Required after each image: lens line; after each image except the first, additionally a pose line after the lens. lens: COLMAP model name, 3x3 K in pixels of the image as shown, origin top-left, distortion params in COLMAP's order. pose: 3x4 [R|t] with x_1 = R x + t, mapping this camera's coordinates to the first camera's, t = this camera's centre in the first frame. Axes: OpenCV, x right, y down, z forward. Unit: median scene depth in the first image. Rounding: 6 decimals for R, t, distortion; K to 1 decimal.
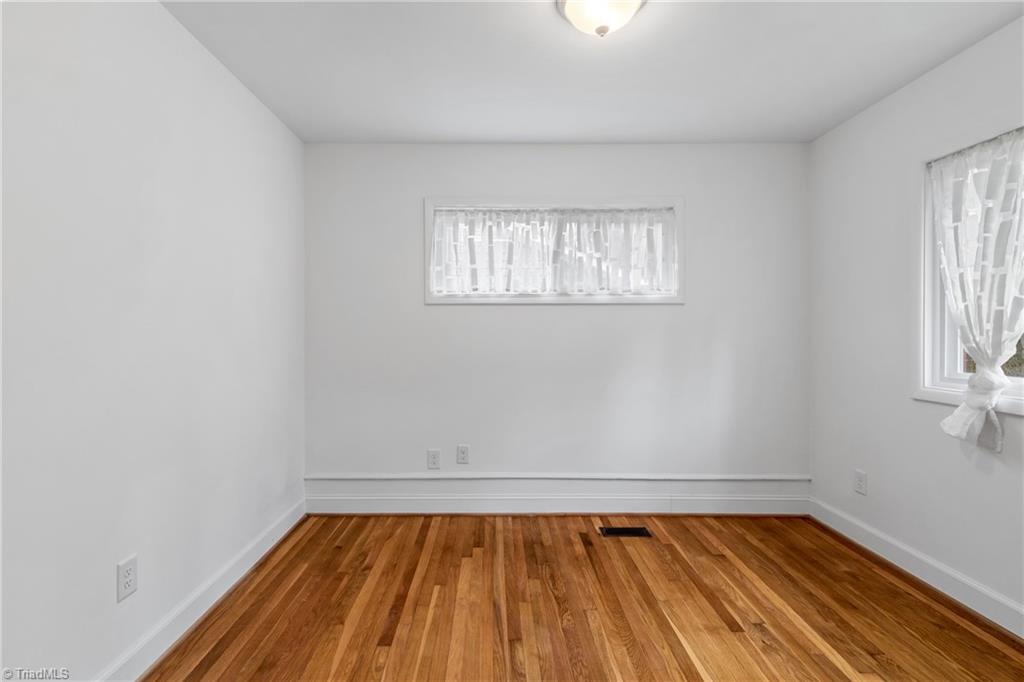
lens RADIAL K [[461.1, 0, 511.6], [0, 461.1, 340.3], [0, 0, 1]] dist [0.000835, 0.000227]
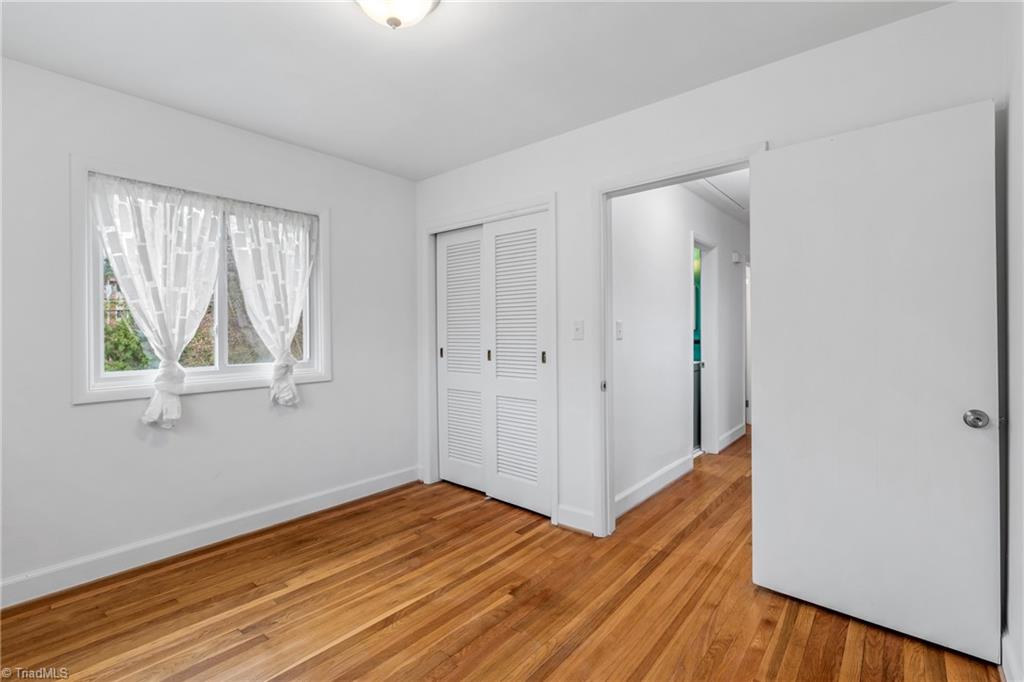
lens RADIAL K [[461.1, 0, 511.6], [0, 461.1, 340.3], [0, 0, 1]] dist [0.000835, 0.000227]
pose [[-0.751292, -0.008702, 0.659912, -0.542351], [0.006152, 0.999777, 0.020187, -0.023595], [-0.659941, 0.019226, -0.751071, 1.344937]]
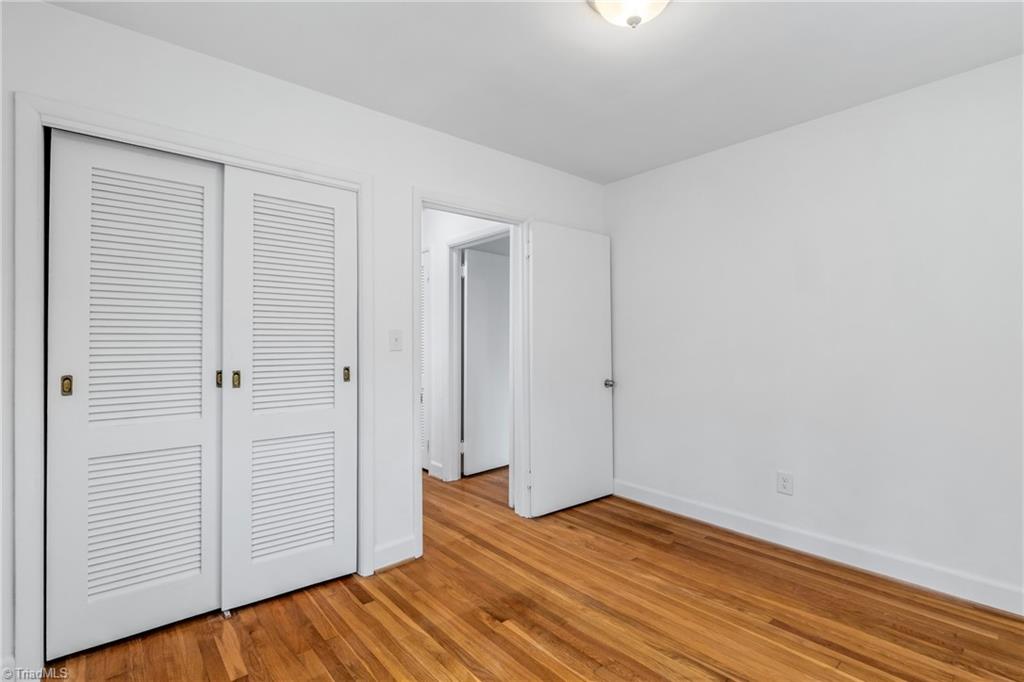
lens RADIAL K [[476.3, 0, 512.8], [0, 476.3, 342.9], [0, 0, 1]] dist [0.009433, 0.000146]
pose [[-0.779799, 0.002816, -0.626024, 0.865447], [0.000027, 0.999990, 0.004465, -0.022954], [0.626030, 0.003465, -0.779791, 1.376907]]
